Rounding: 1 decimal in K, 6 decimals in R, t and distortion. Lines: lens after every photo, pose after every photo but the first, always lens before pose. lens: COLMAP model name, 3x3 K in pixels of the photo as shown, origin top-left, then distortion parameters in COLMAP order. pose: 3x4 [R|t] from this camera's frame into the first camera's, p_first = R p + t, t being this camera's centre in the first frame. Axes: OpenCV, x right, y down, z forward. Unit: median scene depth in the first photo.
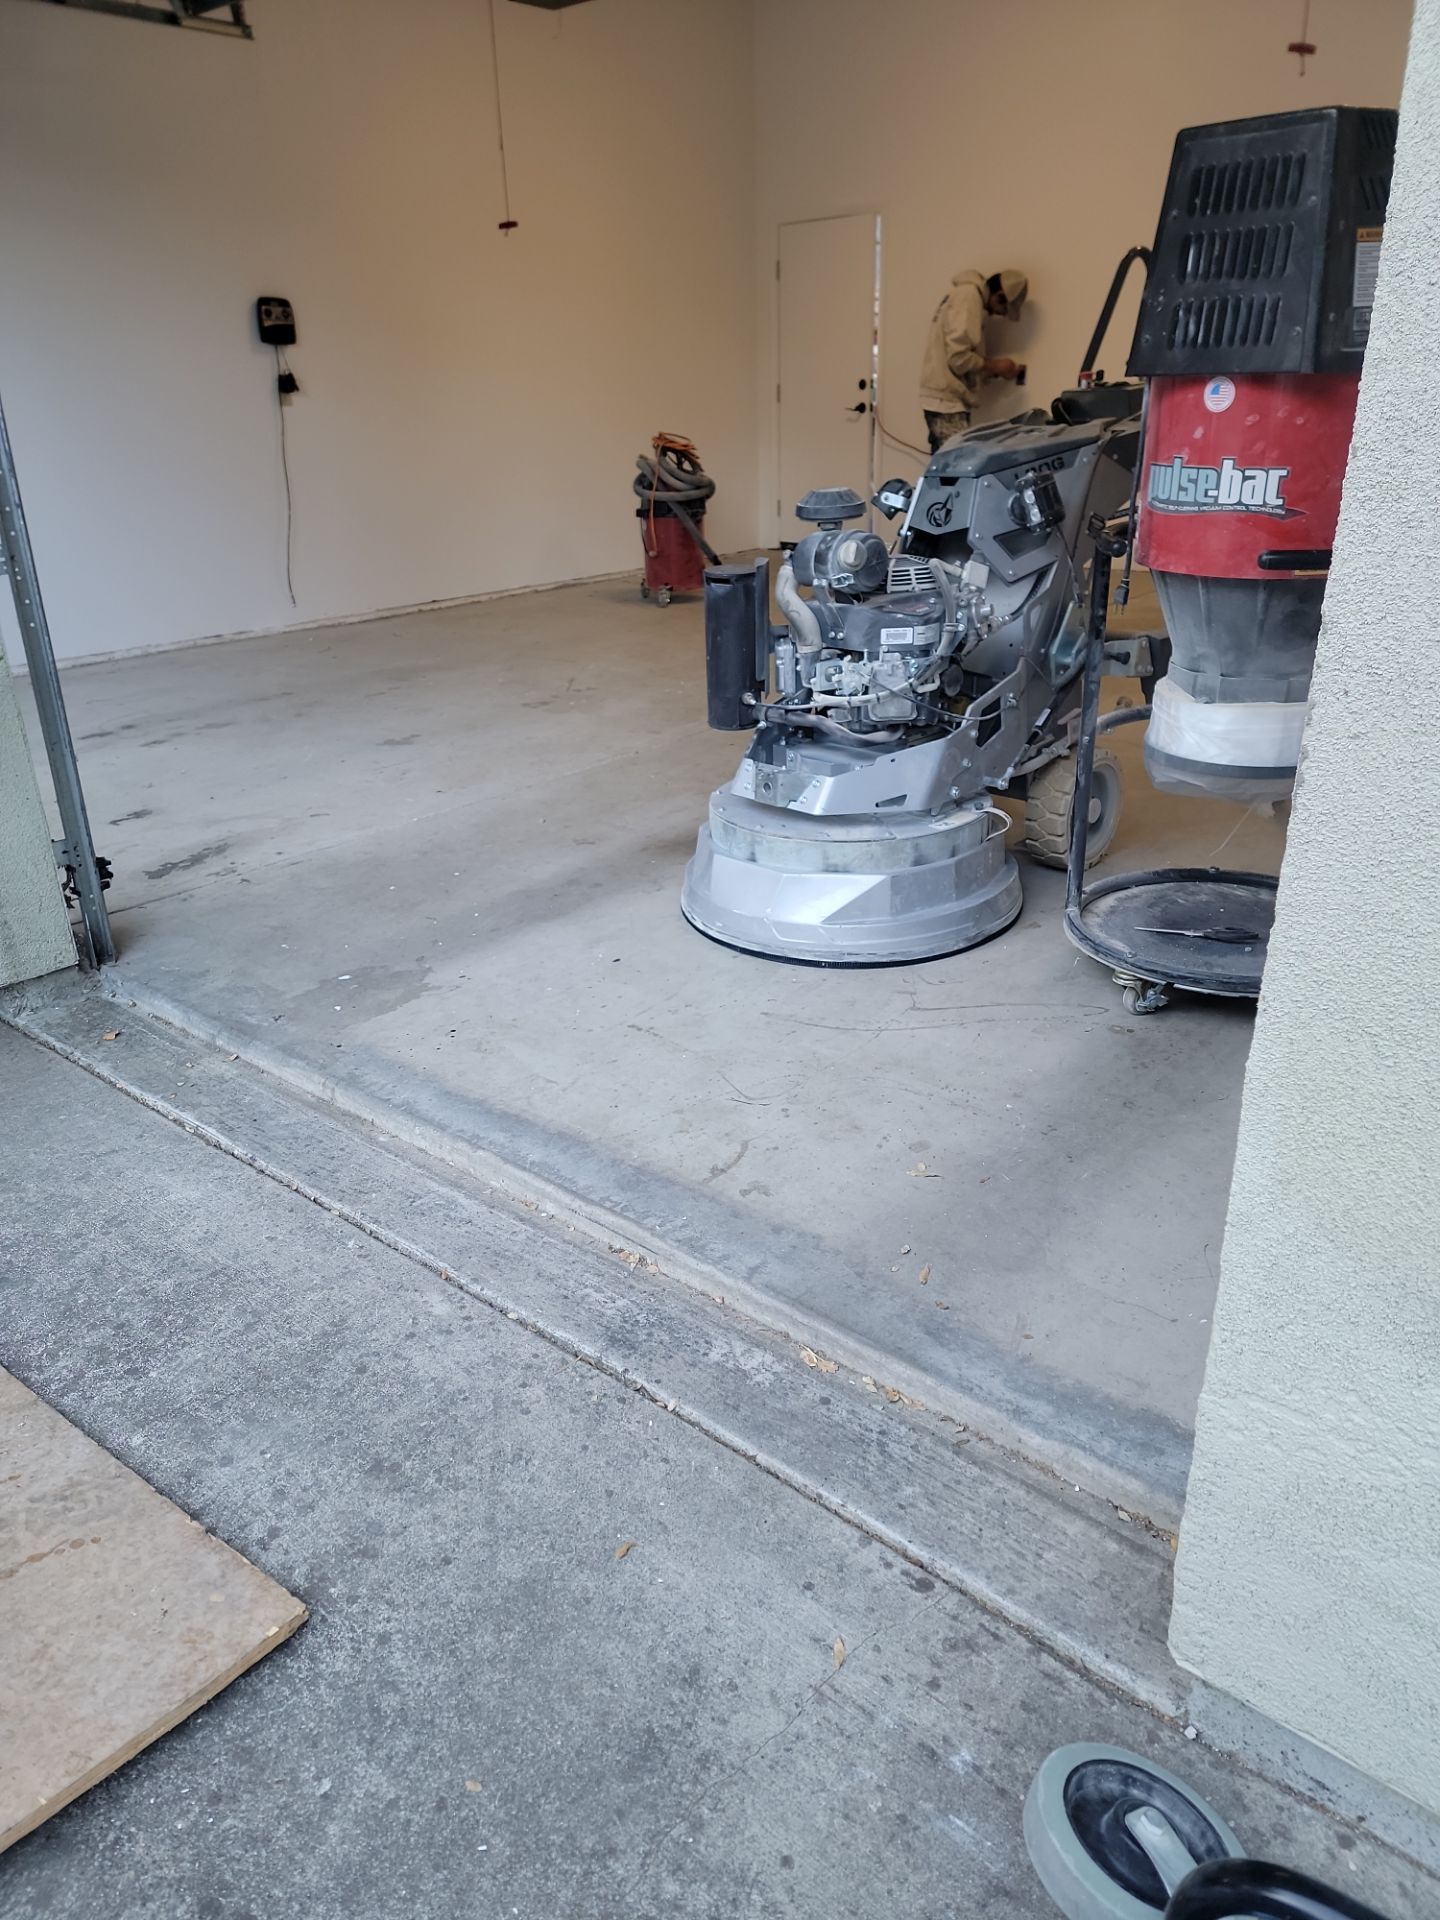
lens RADIAL K [[1343.5, 0, 712.7], [0, 1343.5, 960.4], [0, 0, 1]] dist [0.077824, -0.065516]
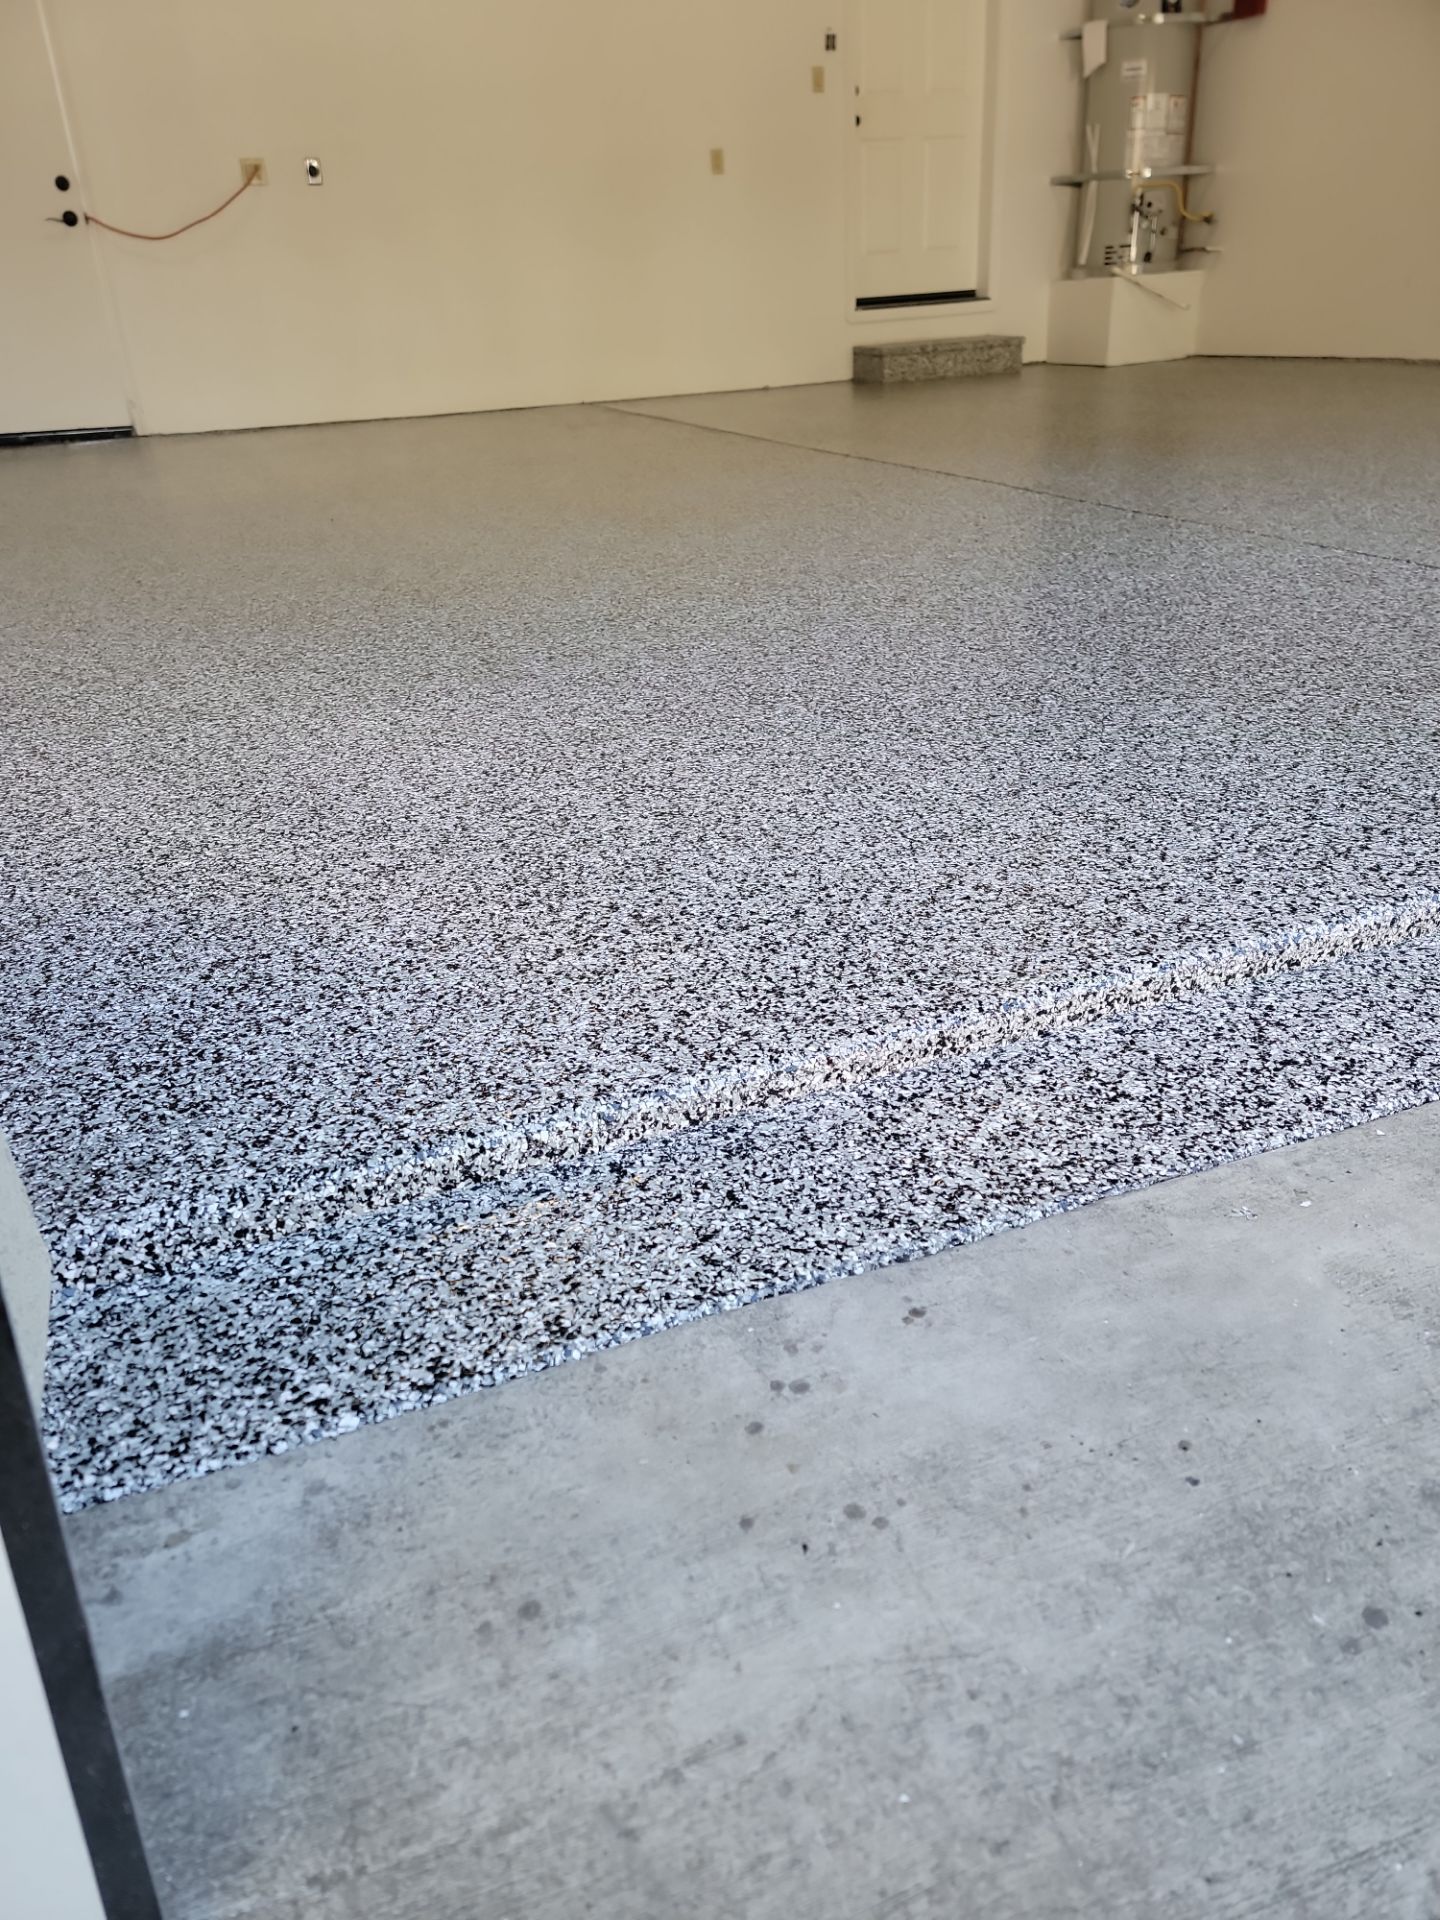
lens RADIAL K [[1343.5, 0, 695.0], [0, 1343.5, 974.9], [0, 0, 1]] dist [0.077824, -0.065516]
pose [[0.467900, -0.393785, 0.791204, -1.670153], [0.379952, 0.897921, 0.222204, -0.359732], [-0.797939, 0.196650, 0.569756, 1.592042]]
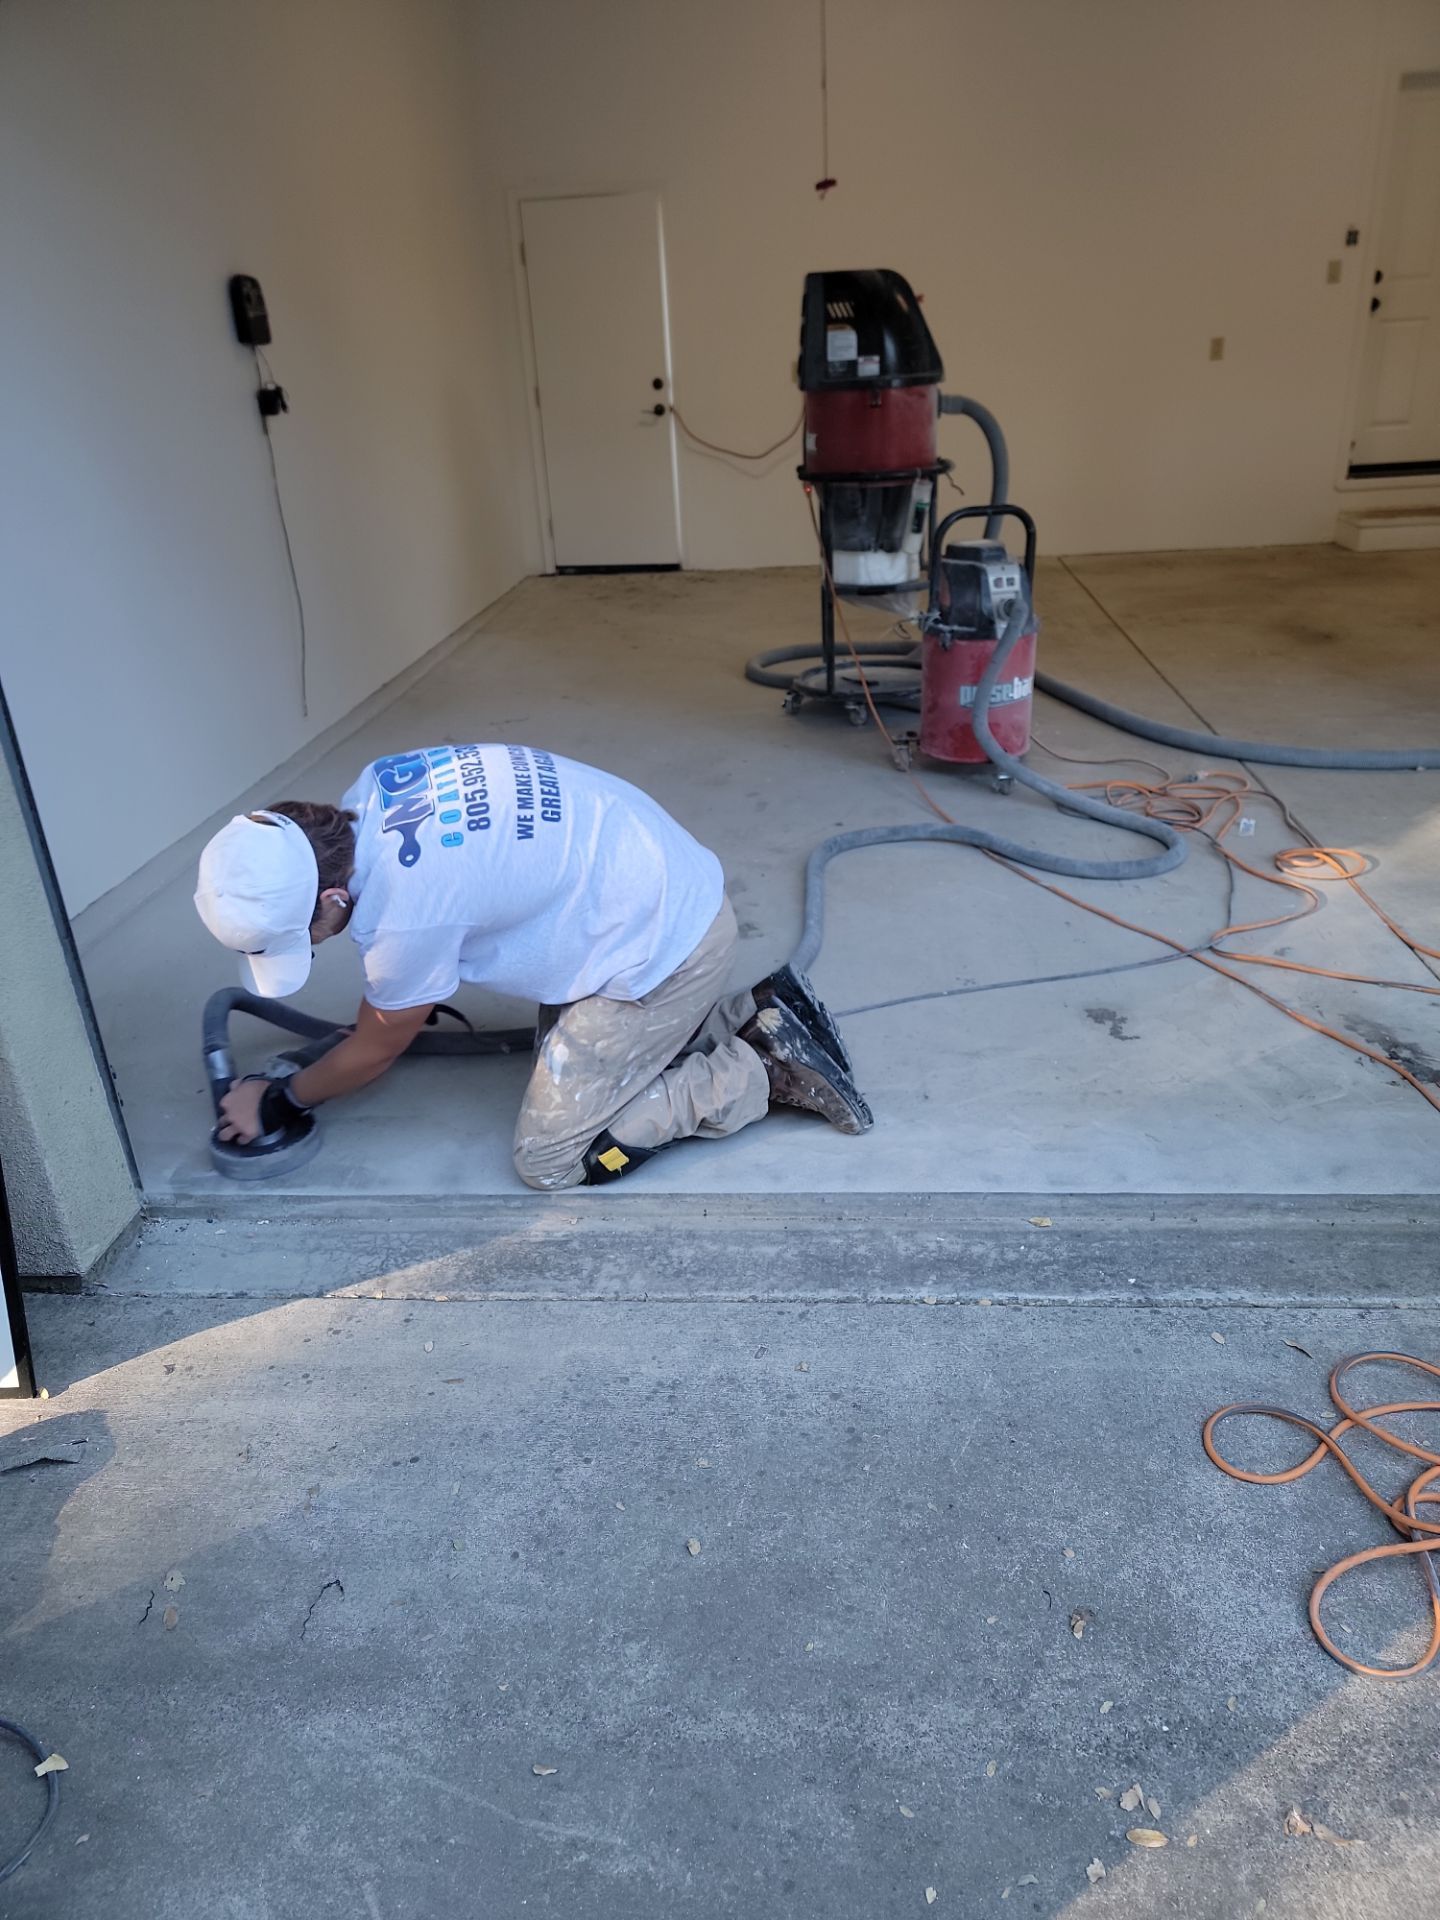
lens RADIAL K [[1343.5, 0, 727.0], [0, 1343.5, 970.9], [0, 0, 1]] dist [0.077824, -0.065516]
pose [[0.804461, -0.257084, 0.535492, -1.630787], [0.253429, 0.963870, 0.082021, -0.409348], [-0.537231, 0.069726, 0.840548, 0.904256]]
